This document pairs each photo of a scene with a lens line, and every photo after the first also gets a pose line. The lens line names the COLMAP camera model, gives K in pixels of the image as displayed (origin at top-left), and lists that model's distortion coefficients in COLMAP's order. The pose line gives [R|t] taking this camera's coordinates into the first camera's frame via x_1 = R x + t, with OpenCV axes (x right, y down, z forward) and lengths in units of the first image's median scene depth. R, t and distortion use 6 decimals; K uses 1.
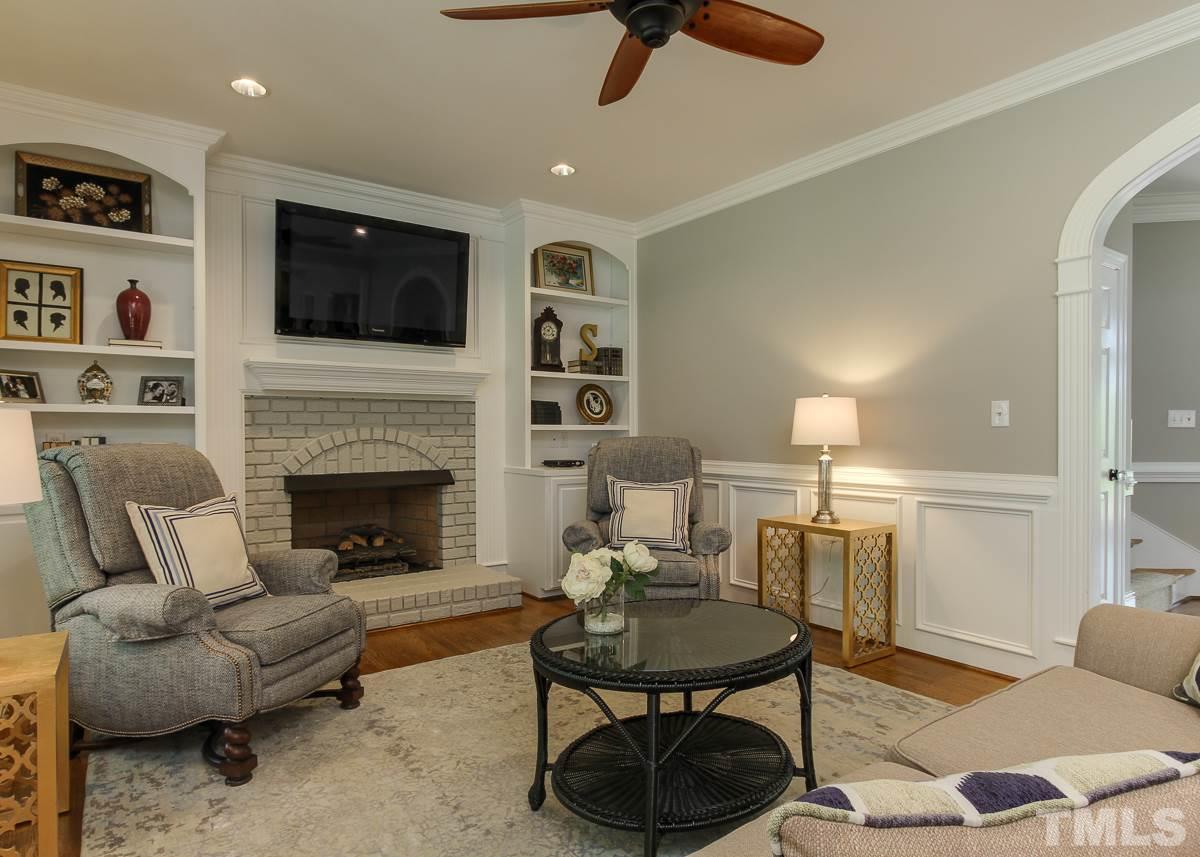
lens RADIAL K [[680.0, 0, 594.7], [0, 680.0, 437.3], [0, 0, 1]] dist [-0.003763, 0.000223]
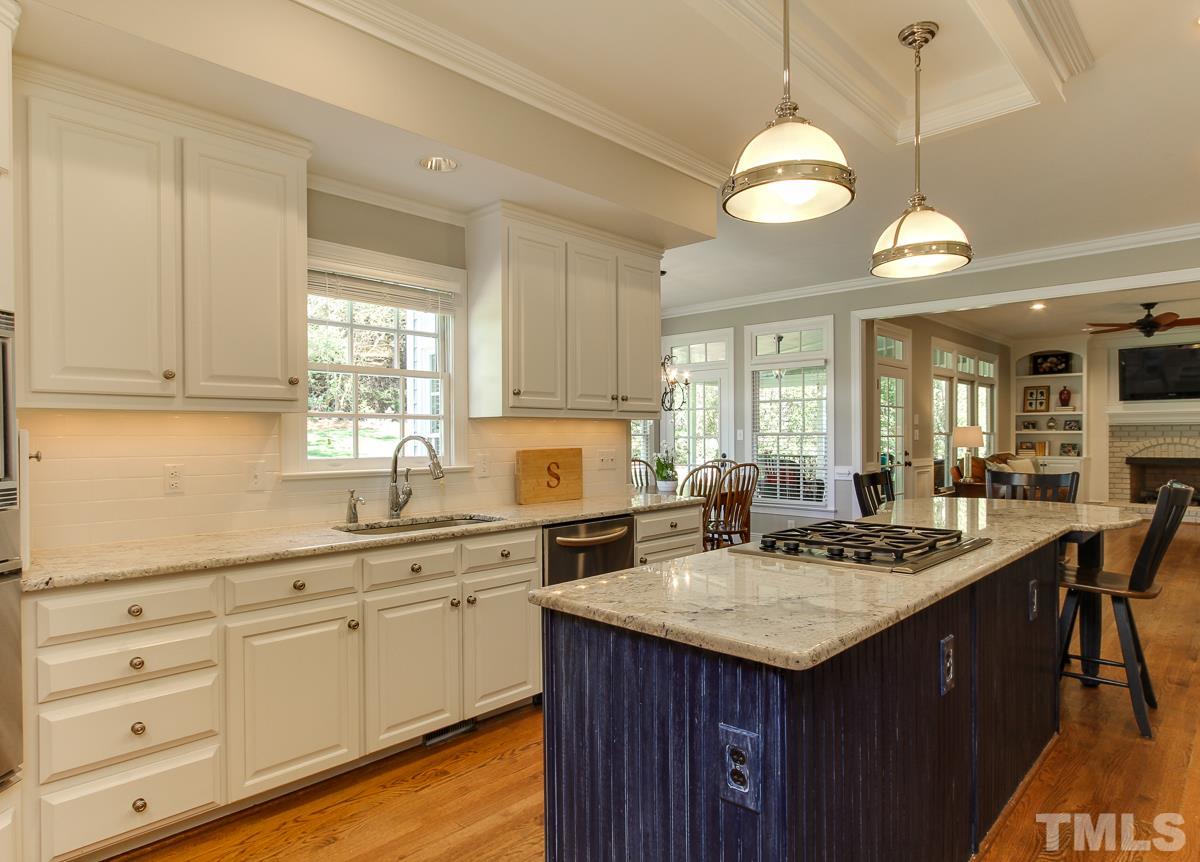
lens RADIAL K [[680.0, 0, 594.7], [0, 680.0, 439.8], [0, 0, 1]] dist [-0.003763, 0.000223]
pose [[0.181087, 0.006605, -0.983445, 1.640987], [-0.005786, 0.999967, 0.005651, -0.009472], [0.983450, 0.004666, 0.181120, -1.366608]]
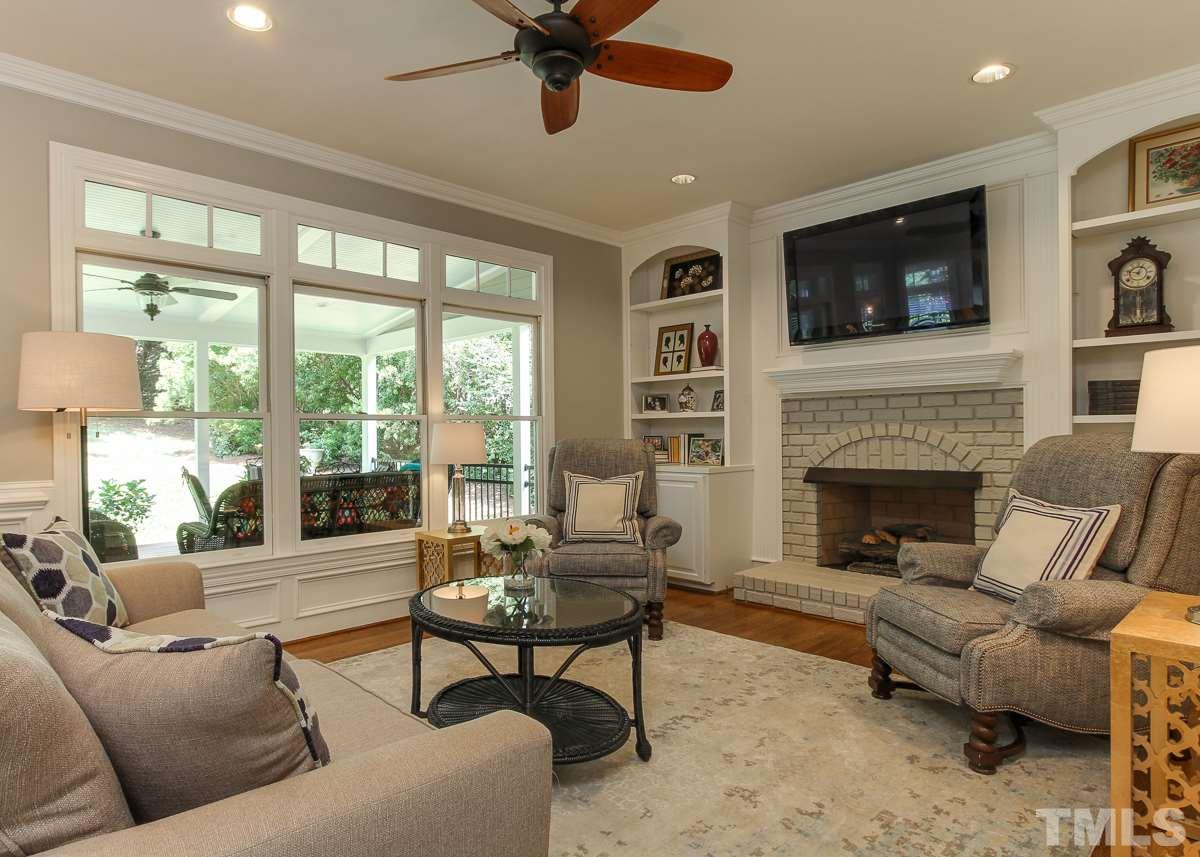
lens RADIAL K [[680.0, 0, 594.7], [0, 680.0, 437.3], [0, 0, 1]] dist [-0.003763, 0.000223]
pose [[0.169541, 0.008436, -0.985487, 0.620365], [0.004816, 0.999944, 0.009388, -0.006380], [0.985511, -0.006338, 0.169491, 0.453940]]
